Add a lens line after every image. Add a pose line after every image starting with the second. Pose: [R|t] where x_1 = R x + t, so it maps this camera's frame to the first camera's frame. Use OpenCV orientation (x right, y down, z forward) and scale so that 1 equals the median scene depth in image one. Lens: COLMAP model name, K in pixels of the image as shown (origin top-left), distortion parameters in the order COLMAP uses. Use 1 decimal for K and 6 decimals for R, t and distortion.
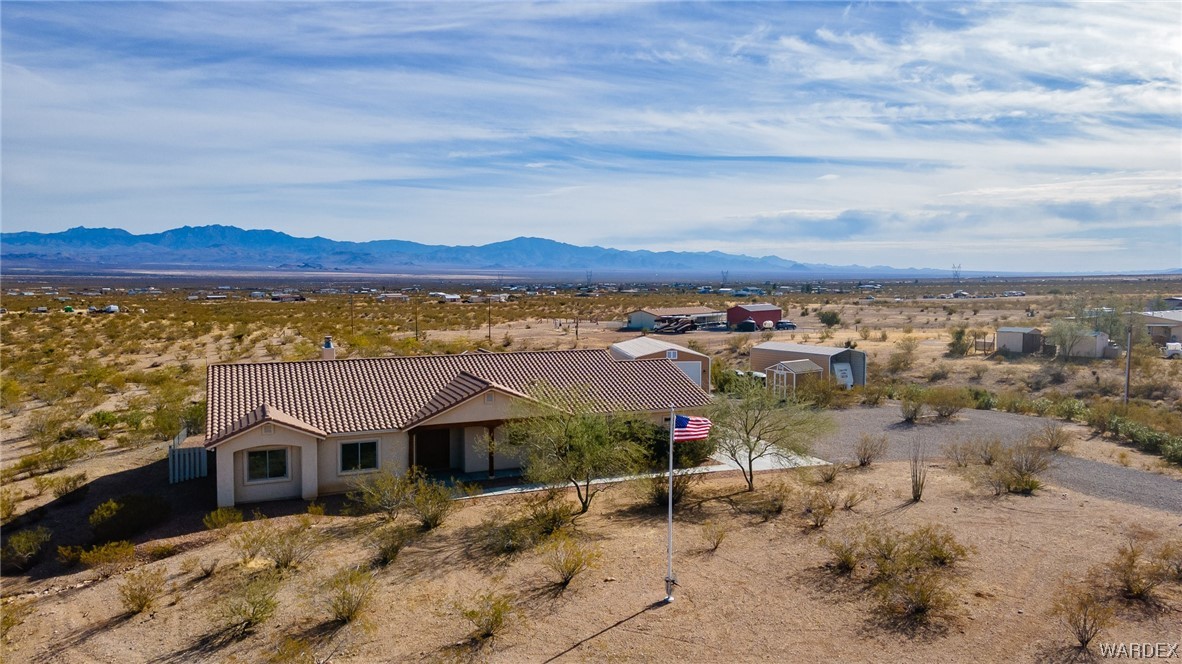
lens RADIAL K [[849.1, 0, 585.6], [0, 849.1, 330.8], [0, 0, 1]] dist [0.076474, 0.051674]
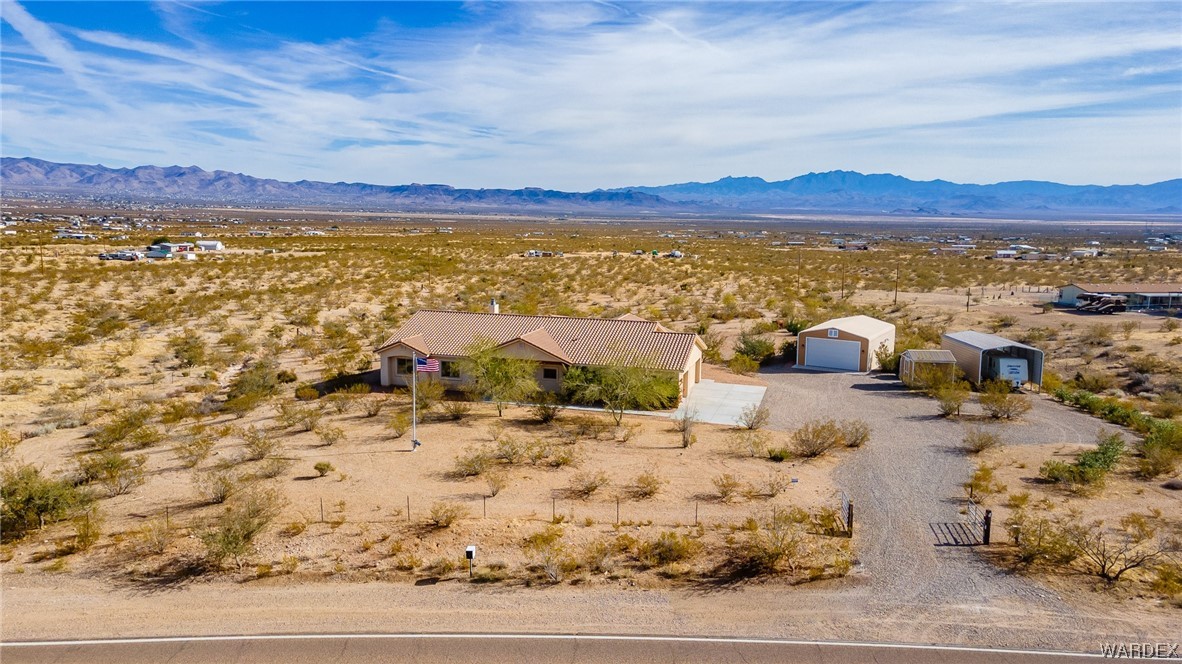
lens RADIAL K [[849.1, 0, 585.6], [0, 849.1, 330.8], [0, 0, 1]] dist [0.076474, 0.051674]
pose [[0.774550, 0.100213, -0.624524, 0.262077], [-0.060194, 0.994566, 0.084936, -0.024342], [0.629642, -0.028195, 0.776374, -0.043054]]
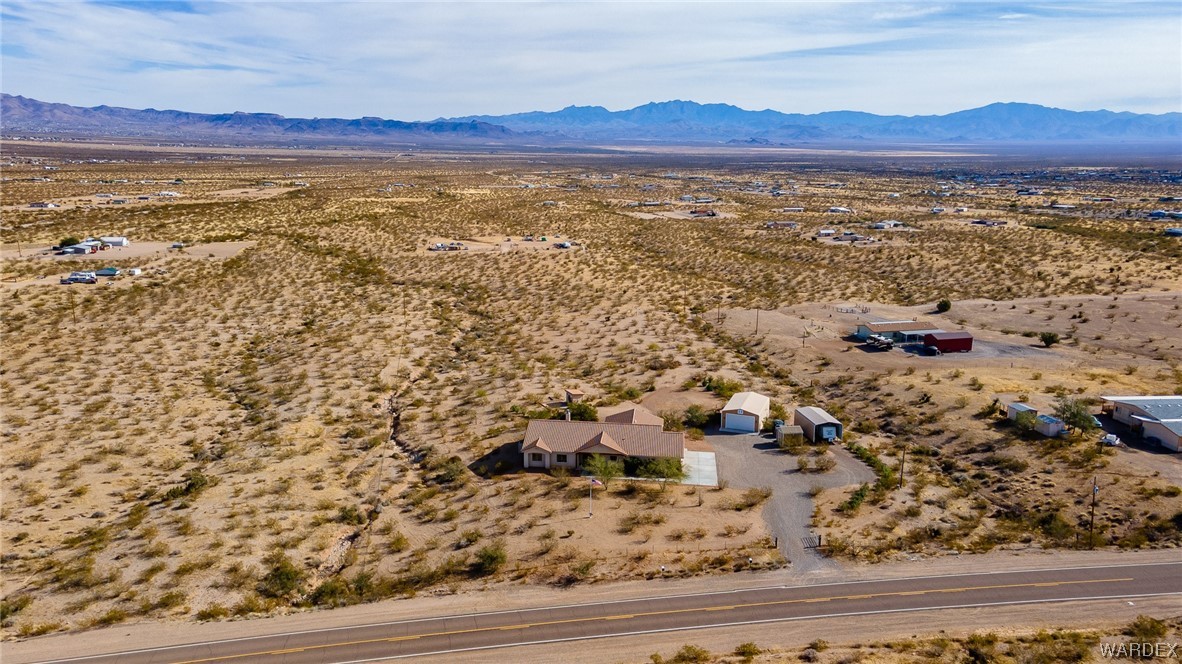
lens RADIAL K [[849.1, 0, 585.6], [0, 849.1, 330.8], [0, 0, 1]] dist [0.076474, 0.051674]
pose [[0.874916, 0.112121, -0.471117, 0.347229], [-0.042690, 0.986899, 0.155592, -0.226658], [0.482390, -0.116018, 0.868239, -0.469252]]
